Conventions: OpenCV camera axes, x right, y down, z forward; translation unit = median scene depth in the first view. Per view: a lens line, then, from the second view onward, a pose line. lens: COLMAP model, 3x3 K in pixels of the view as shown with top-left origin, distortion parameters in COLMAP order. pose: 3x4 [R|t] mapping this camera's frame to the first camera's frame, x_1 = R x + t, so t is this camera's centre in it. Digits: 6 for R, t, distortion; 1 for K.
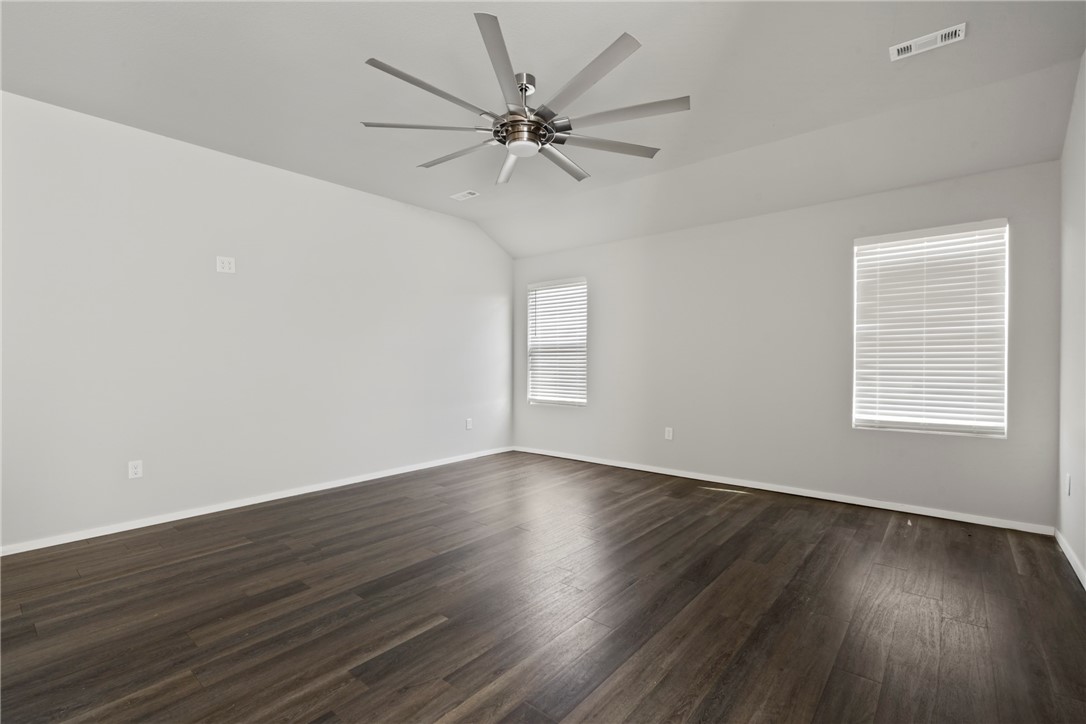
lens RADIAL K [[490.2, 0, 539.3], [0, 490.2, 367.8], [0, 0, 1]] dist [-0.001121, -0.000055]
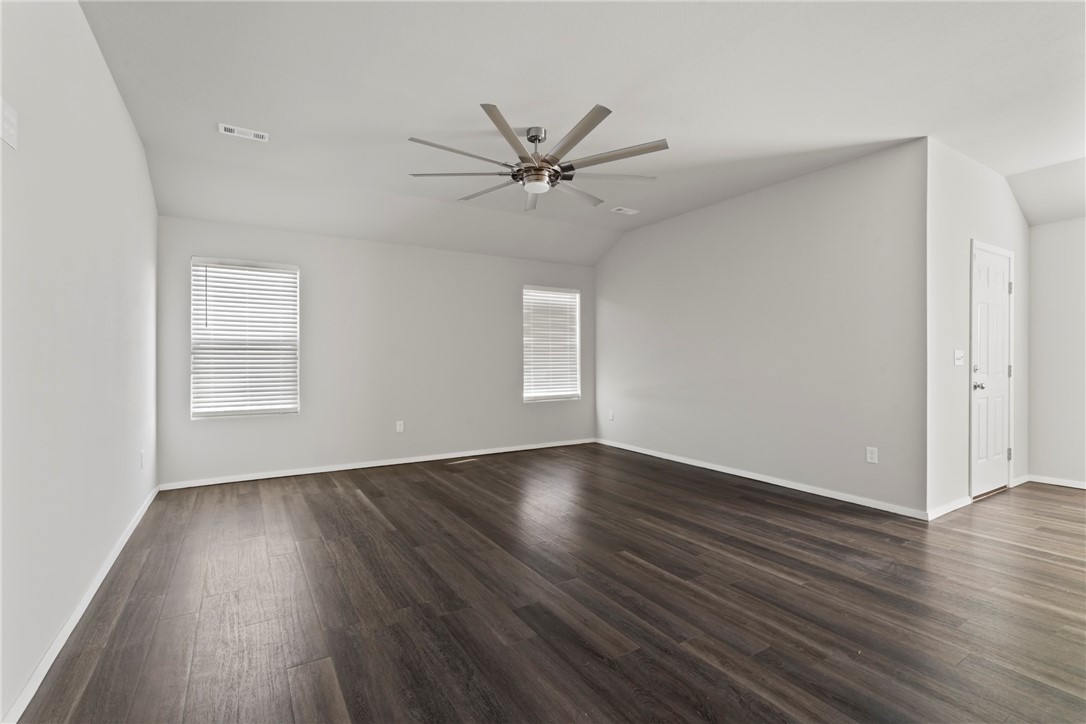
lens RADIAL K [[490.2, 0, 539.3], [0, 490.2, 367.8], [0, 0, 1]] dist [-0.001121, -0.000055]
pose [[0.313393, -0.013559, 0.949527, -1.015975], [0.014362, 0.999851, 0.009538, -0.005844], [-0.949515, 0.010648, 0.313541, 0.525207]]
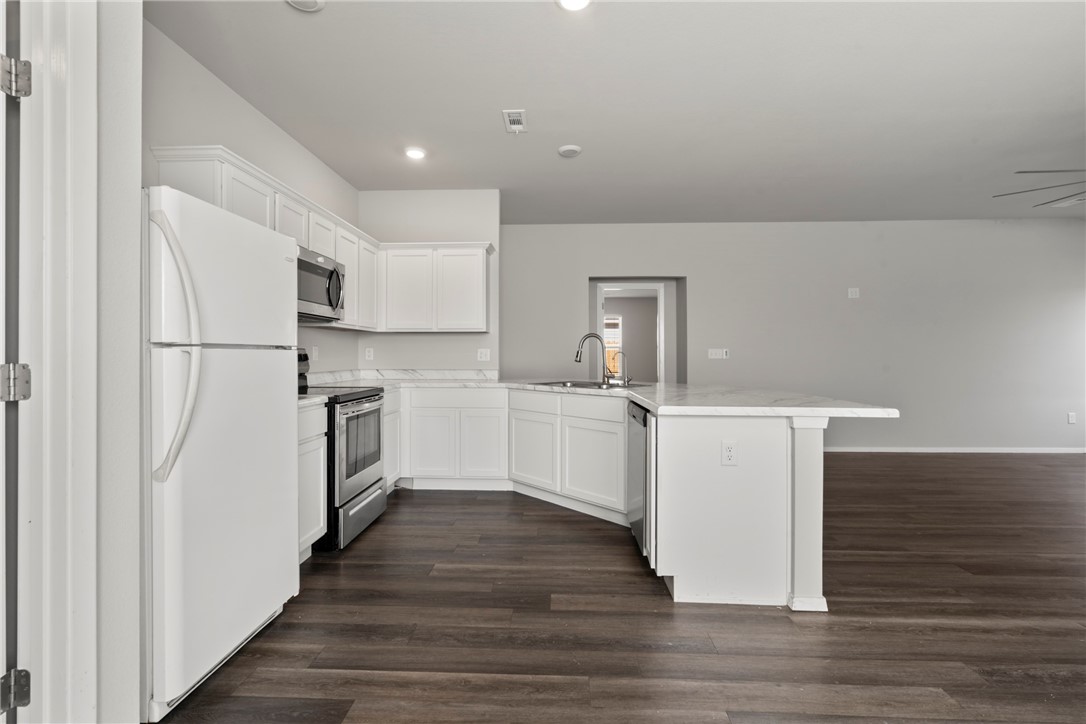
lens RADIAL K [[489.9, 0, 538.1], [0, 489.9, 360.7], [0, 0, 1]] dist [-0.008557, 0.000156]
pose [[0.604311, 0.014944, -0.796609, -0.026602], [-0.014837, 0.999862, 0.007501, 0.007371], [0.796611, 0.007286, 0.604449, -0.836404]]
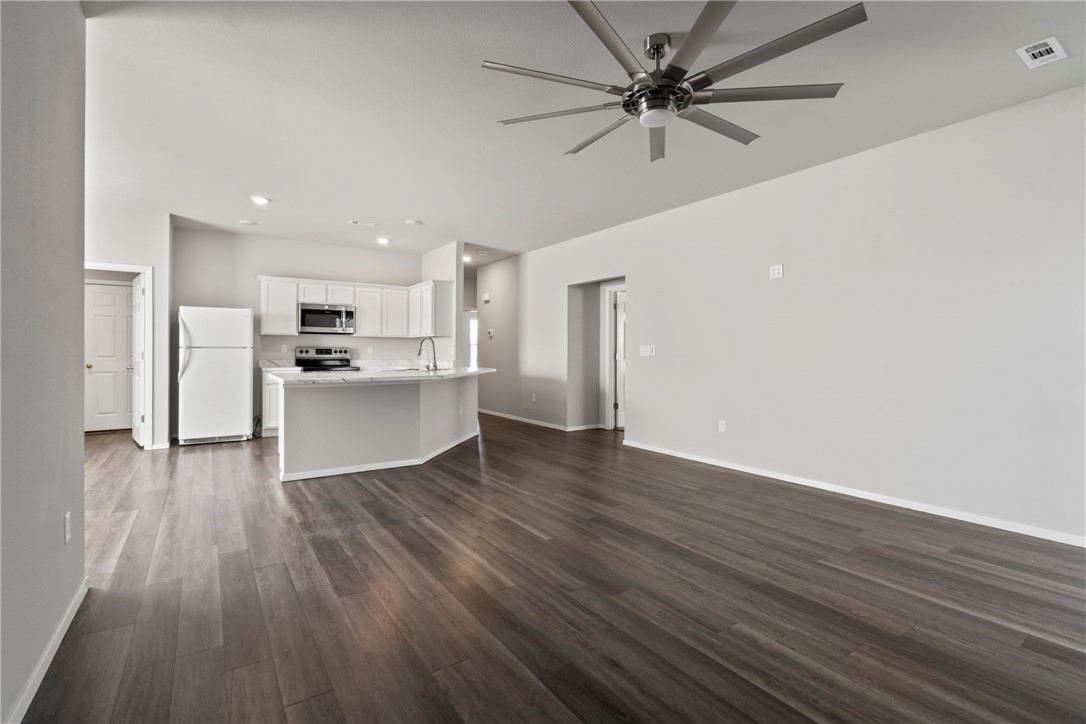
lens RADIAL K [[498.8, 0, 540.6], [0, 498.8, 346.1], [0, 0, 1]] dist [-0.001203, -0.000047]
pose [[-0.270154, -0.007712, -0.962786, 0.774887], [-0.016203, 0.999863, -0.003463, -0.017343], [0.962681, 0.014664, -0.270242, 0.896592]]
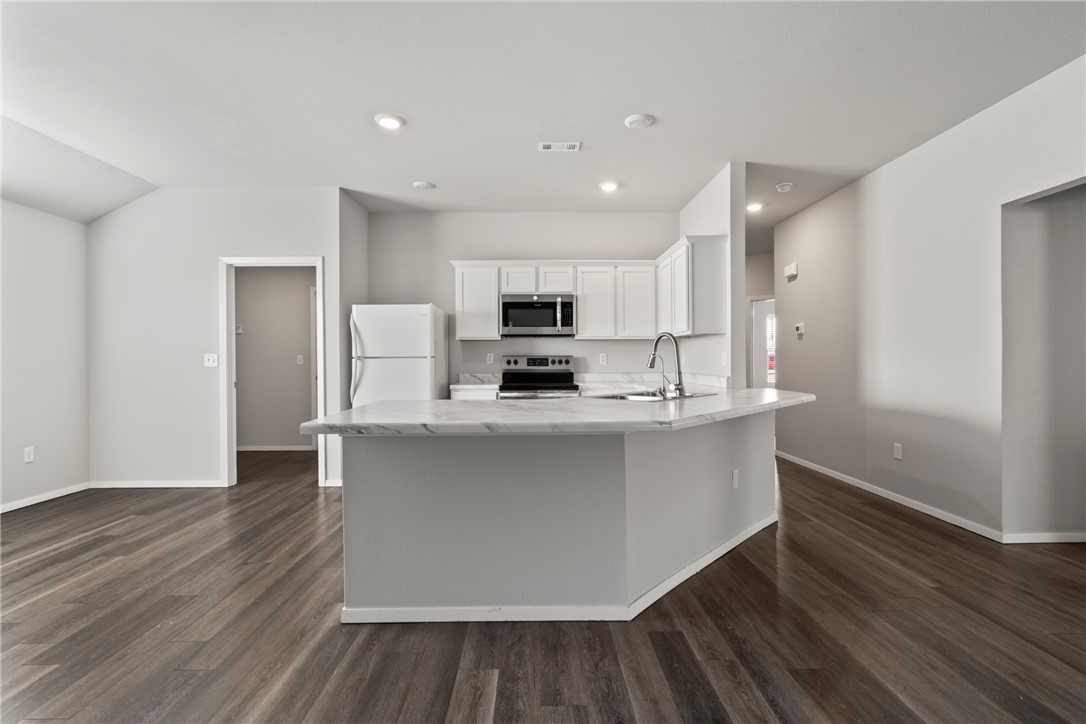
lens RADIAL K [[489.9, 0, 538.1], [0, 489.9, 360.7], [0, 0, 1]] dist [-0.008557, 0.000156]
pose [[-0.755317, 0.006264, -0.655330, -0.089643], [-0.002265, 0.999923, 0.012168, -0.007569], [0.655356, 0.010675, -0.755245, 0.540228]]
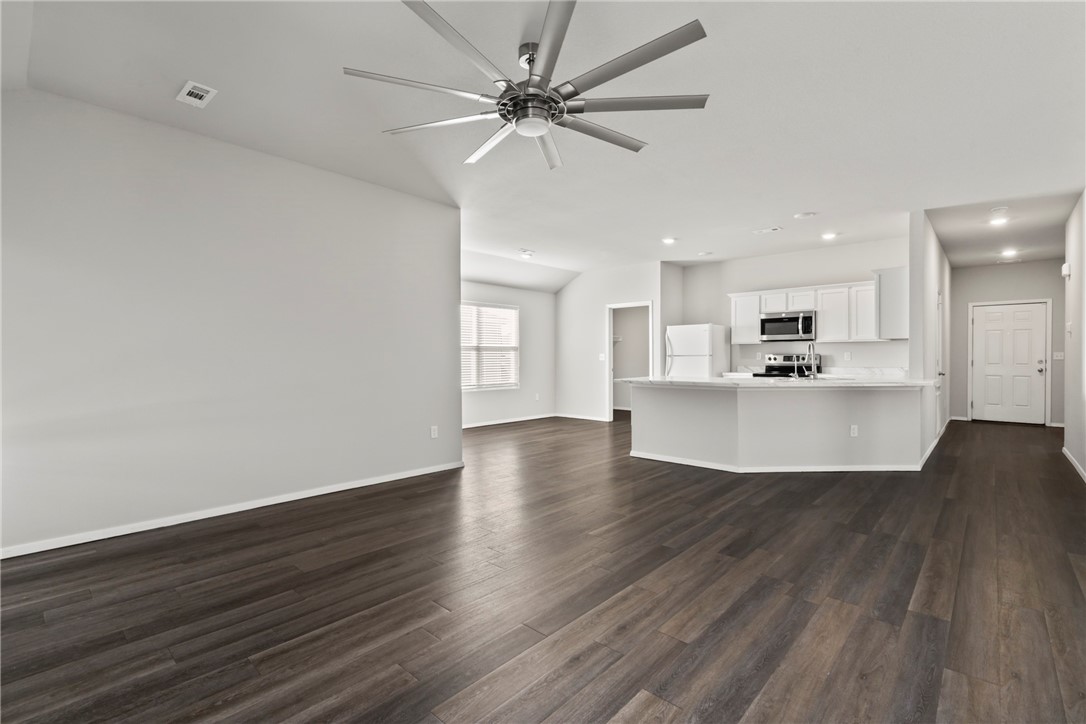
lens RADIAL K [[489.9, 0, 538.1], [0, 489.9, 360.7], [0, 0, 1]] dist [-0.008557, 0.000156]
pose [[-0.998758, 0.005588, 0.049518, -0.073478], [0.006570, 0.999784, 0.019701, -0.026114], [-0.049397, 0.020002, -0.998579, 1.635964]]
